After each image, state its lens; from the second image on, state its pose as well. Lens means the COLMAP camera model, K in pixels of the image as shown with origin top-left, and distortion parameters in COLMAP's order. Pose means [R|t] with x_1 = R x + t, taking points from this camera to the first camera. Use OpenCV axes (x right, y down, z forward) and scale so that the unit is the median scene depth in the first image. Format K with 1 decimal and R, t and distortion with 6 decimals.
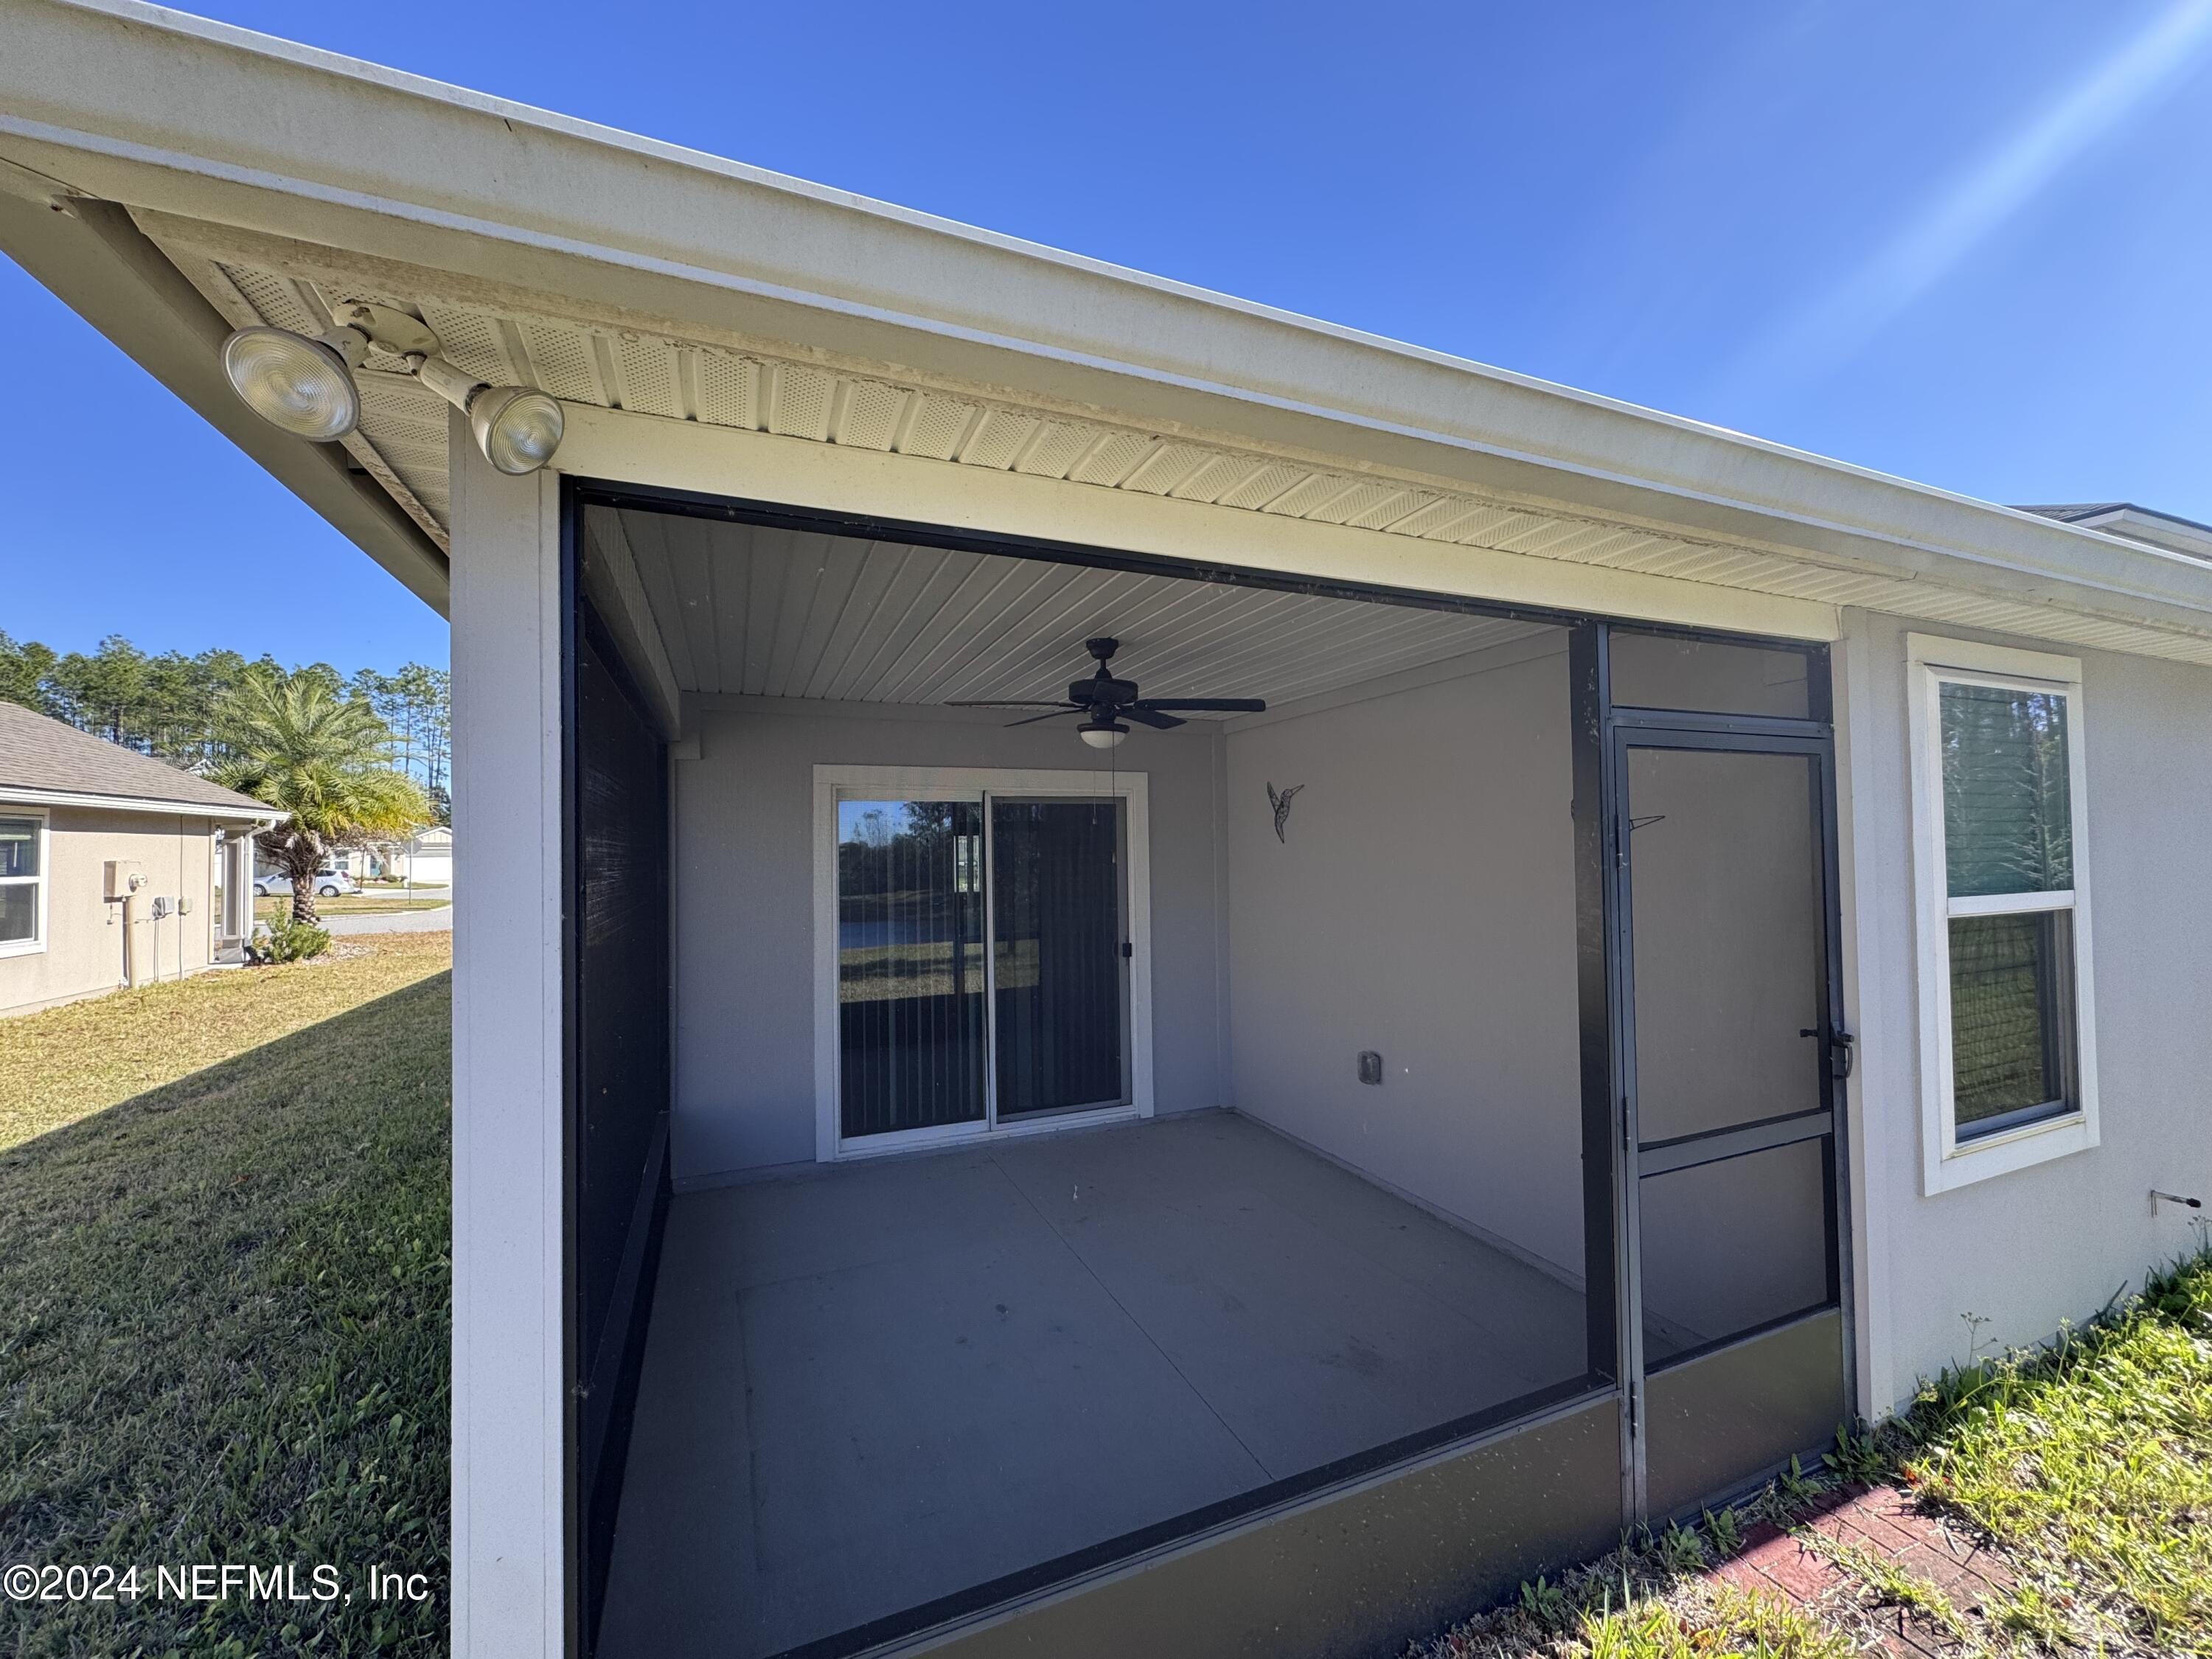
lens RADIAL K [[886.6, 0, 1106.0], [0, 886.6, 829.5], [0, 0, 1]] dist [-0.001773, -0.000316]
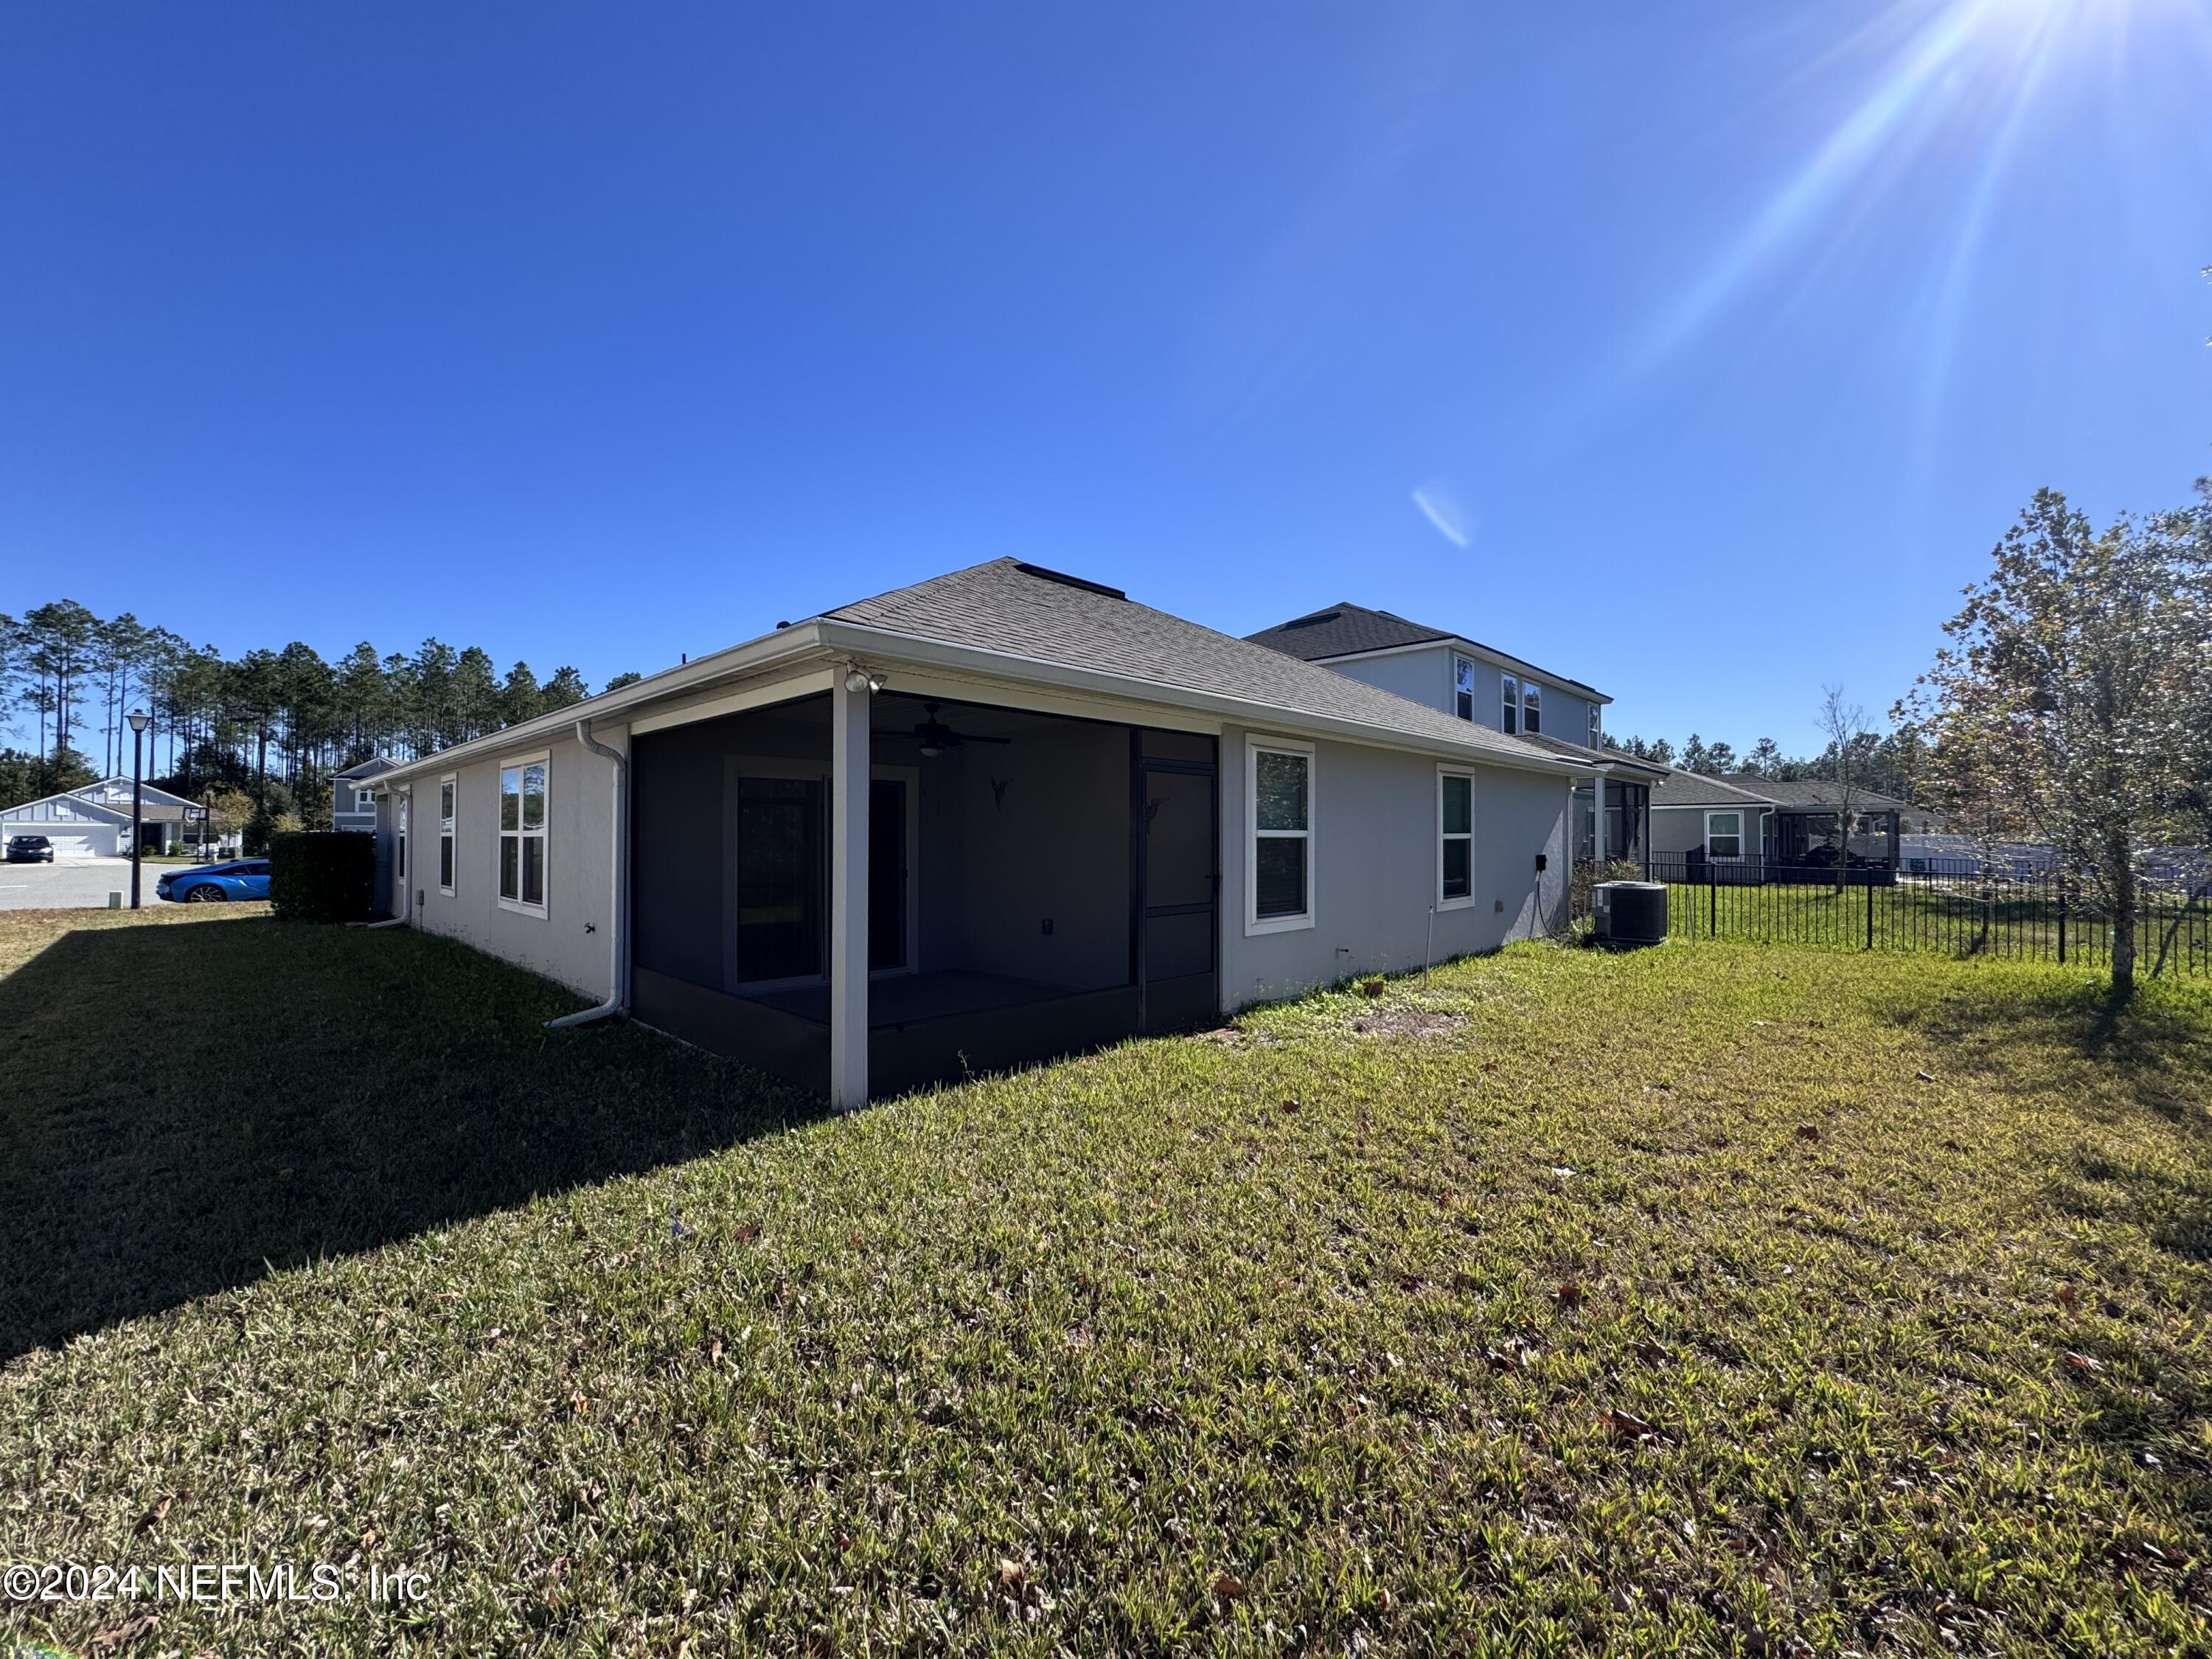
lens RADIAL K [[886.6, 0, 1106.0], [0, 886.6, 829.5], [0, 0, 1]] dist [-0.001773, -0.000316]
pose [[0.921208, 0.018814, 0.388617, -0.422333], [-0.022628, 0.999730, 0.005241, 0.055105], [-0.388413, -0.013622, 0.921385, -1.032410]]
